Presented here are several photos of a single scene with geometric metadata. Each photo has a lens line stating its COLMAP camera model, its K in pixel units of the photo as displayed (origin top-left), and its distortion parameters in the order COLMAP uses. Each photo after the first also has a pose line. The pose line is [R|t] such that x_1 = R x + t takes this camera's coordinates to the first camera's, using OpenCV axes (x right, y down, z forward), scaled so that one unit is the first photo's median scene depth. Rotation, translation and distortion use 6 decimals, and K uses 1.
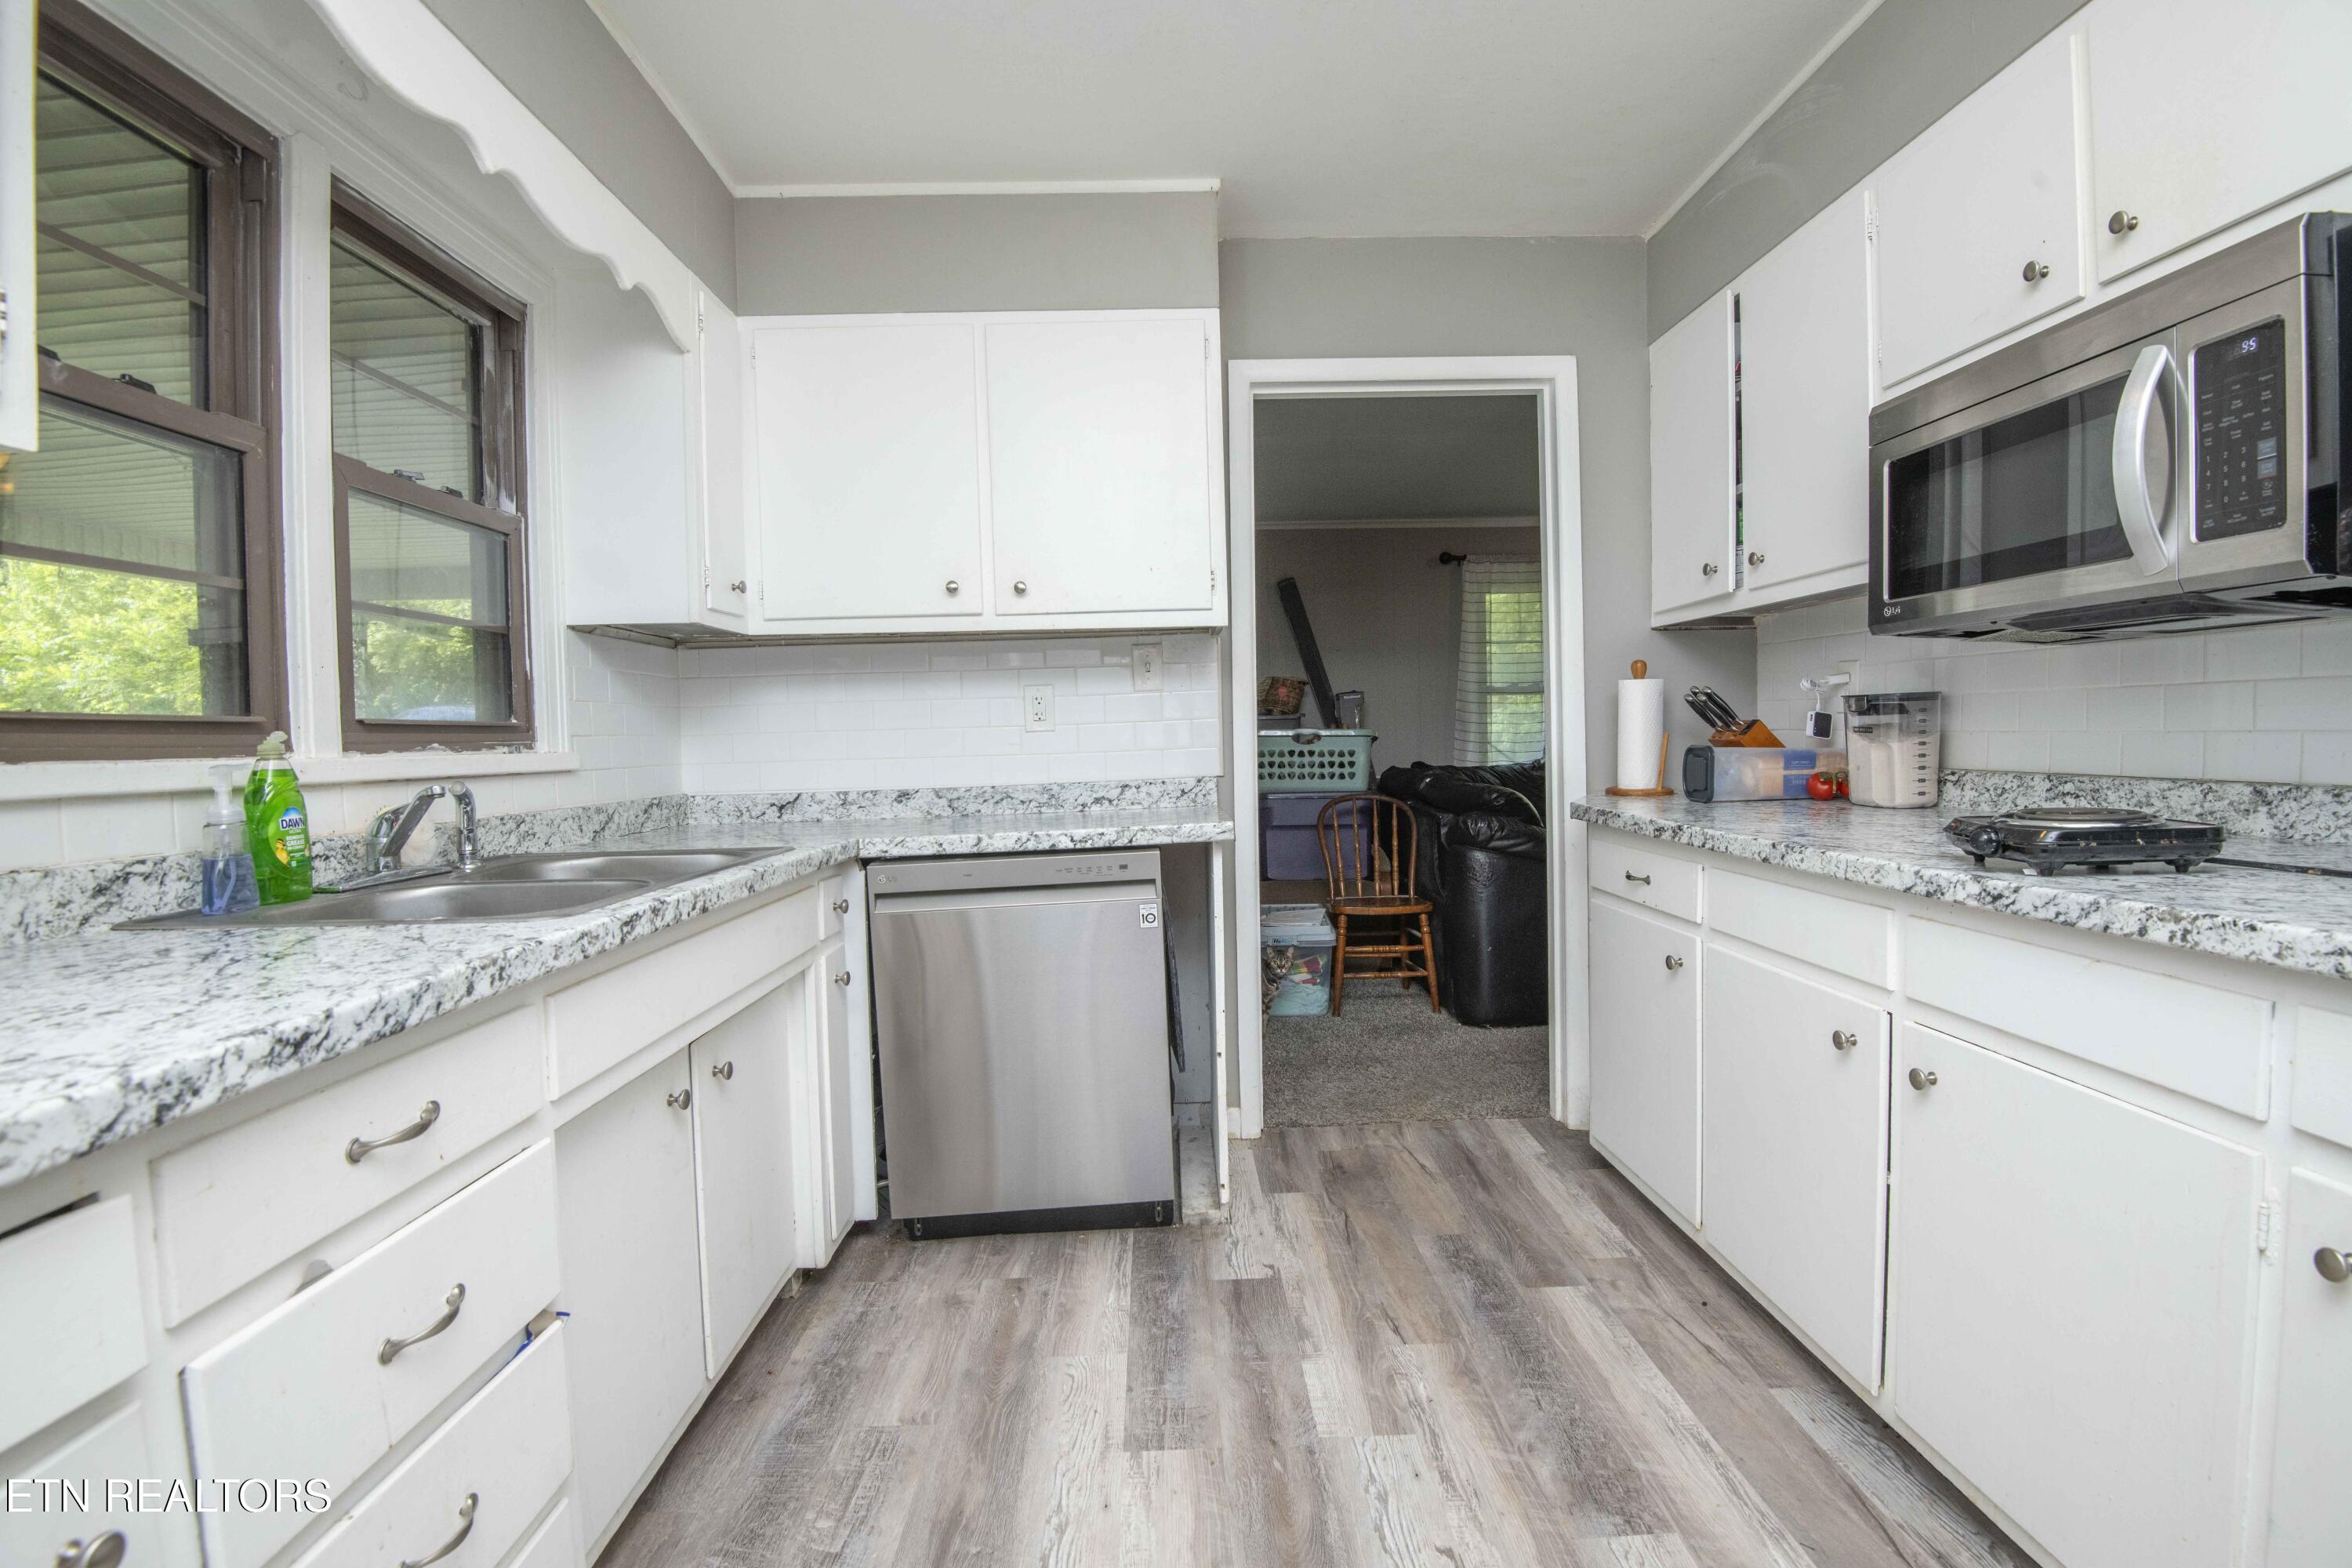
lens RADIAL K [[1087.9, 0, 1185.3], [0, 1087.9, 784.6], [0, 0, 1]] dist [-0.013049, -0.015885]
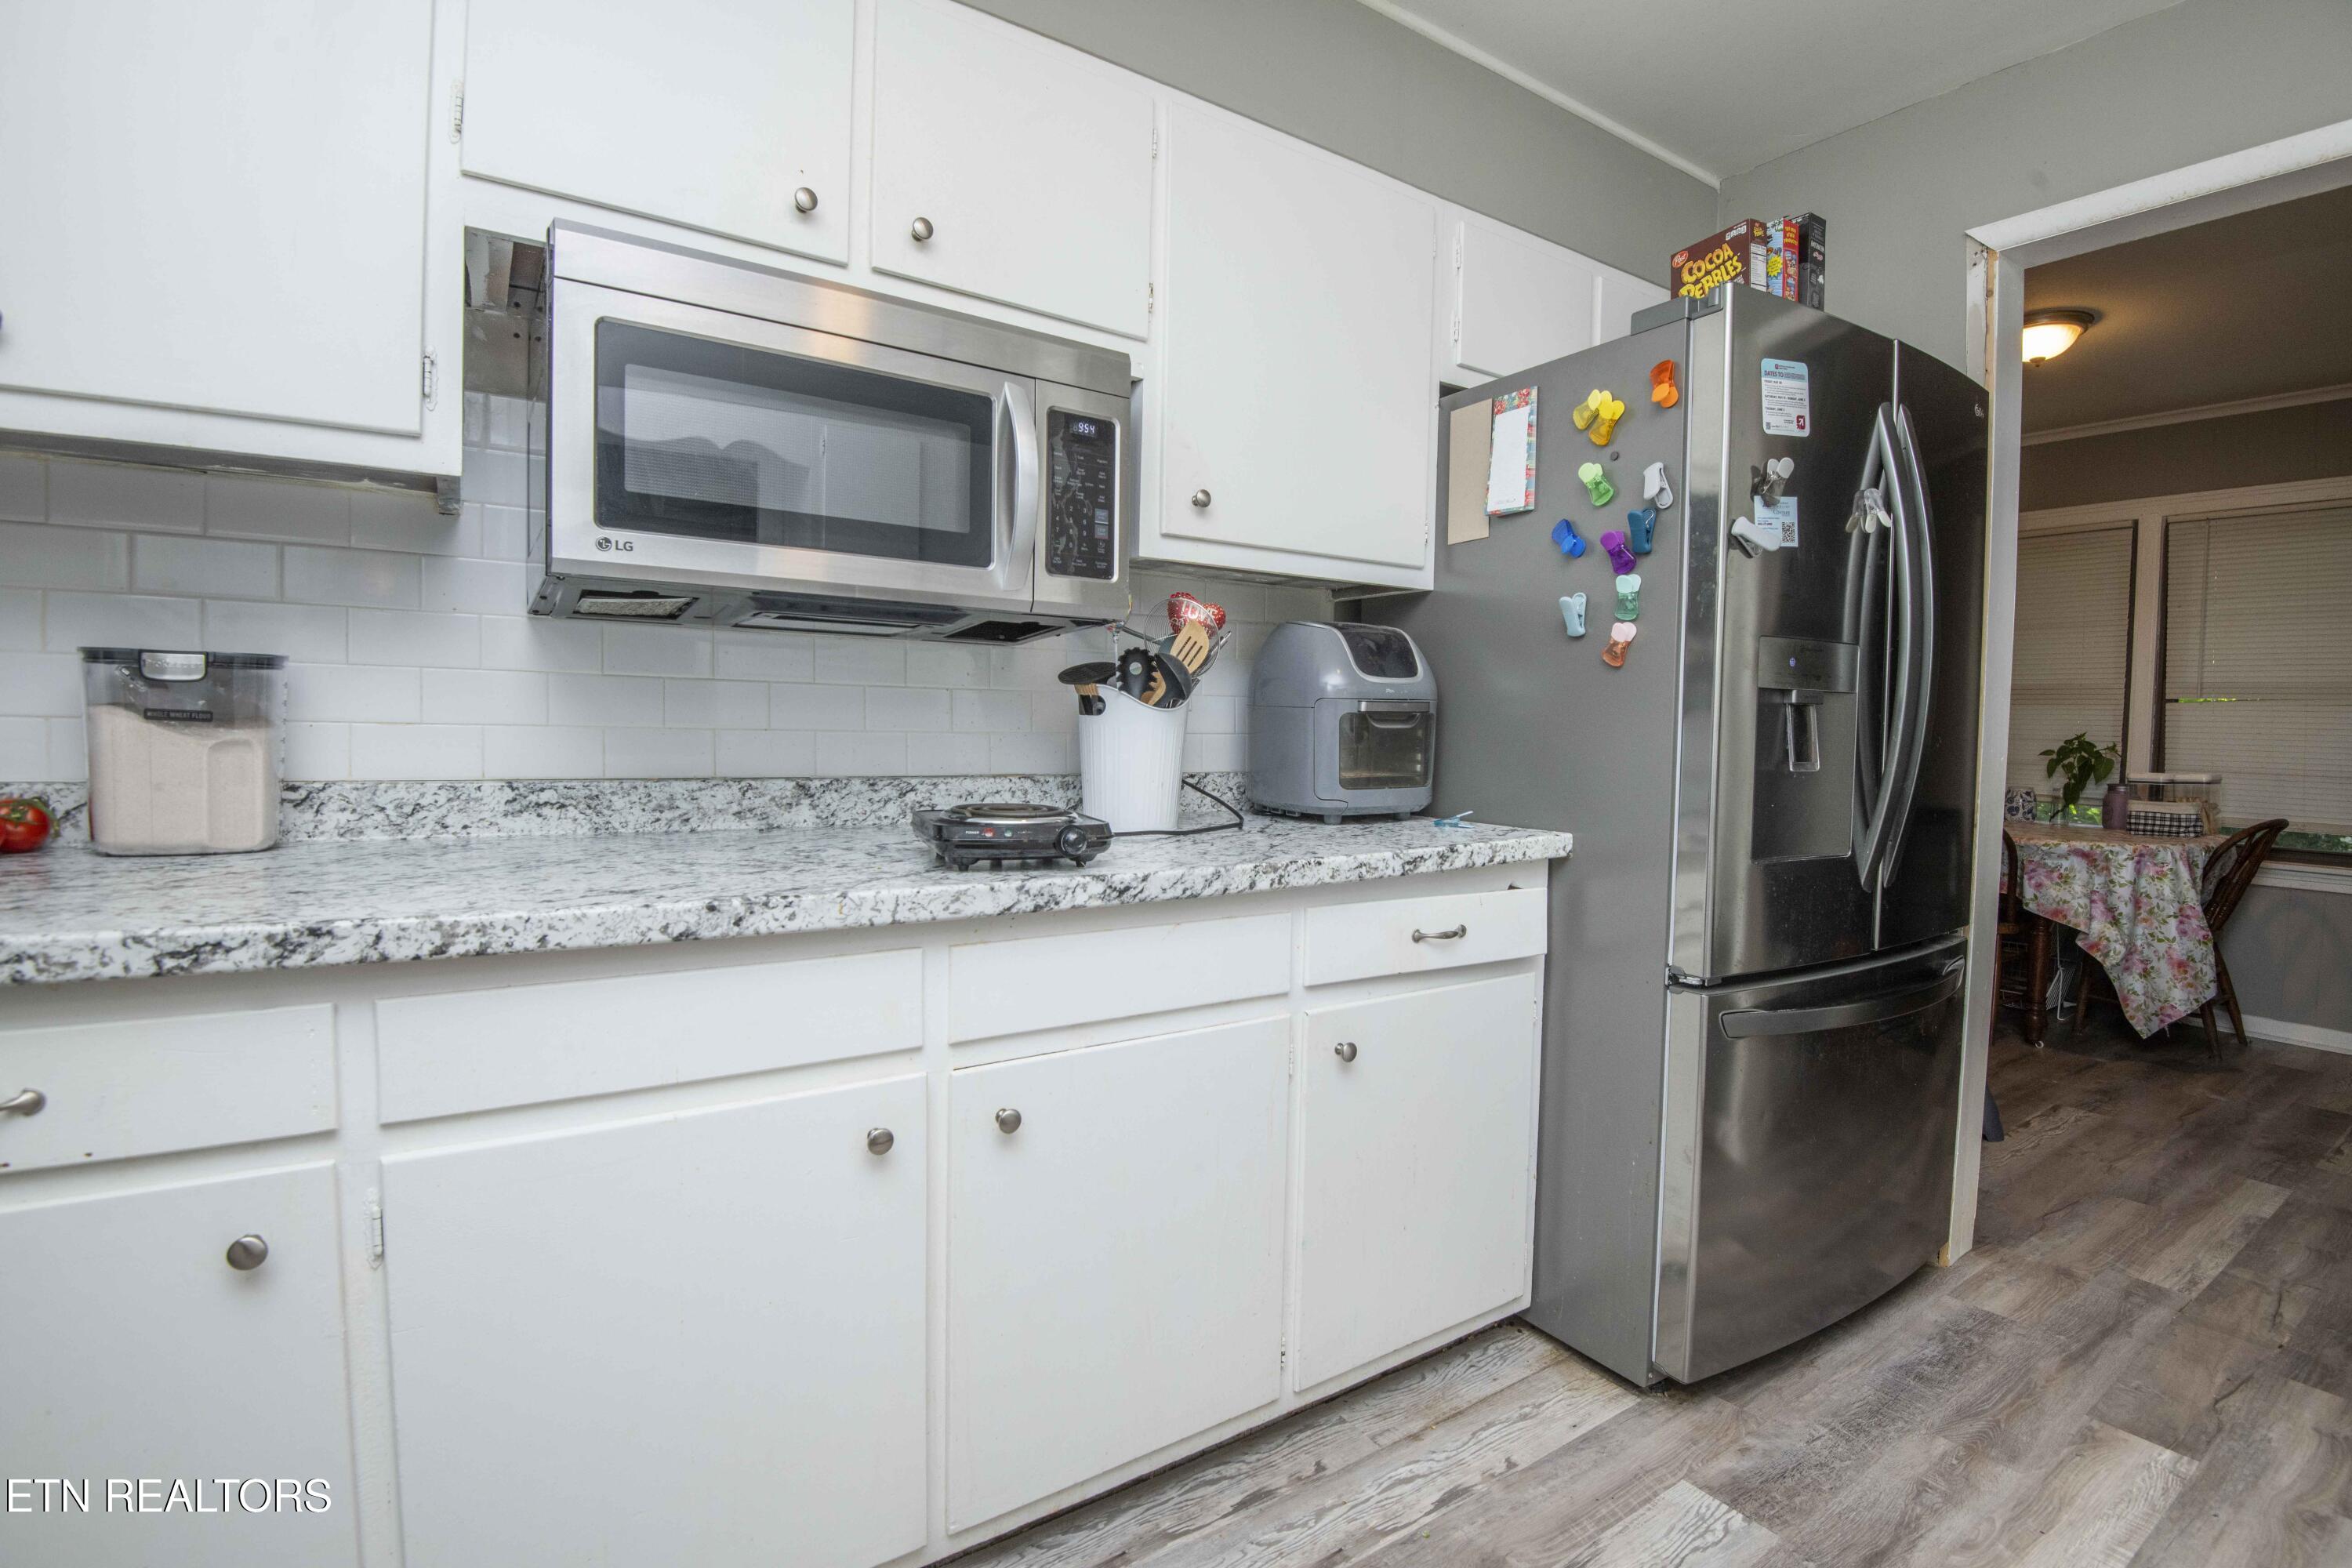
lens RADIAL K [[1087.9, 0, 1176.7], [0, 1087.9, 778.8], [0, 0, 1]] dist [-0.013049, -0.015885]
pose [[-0.537637, -0.026846, 0.842749, -0.150444], [0.029040, 0.998310, 0.050328, -0.052878], [-0.842676, 0.051531, -0.535949, 1.474891]]
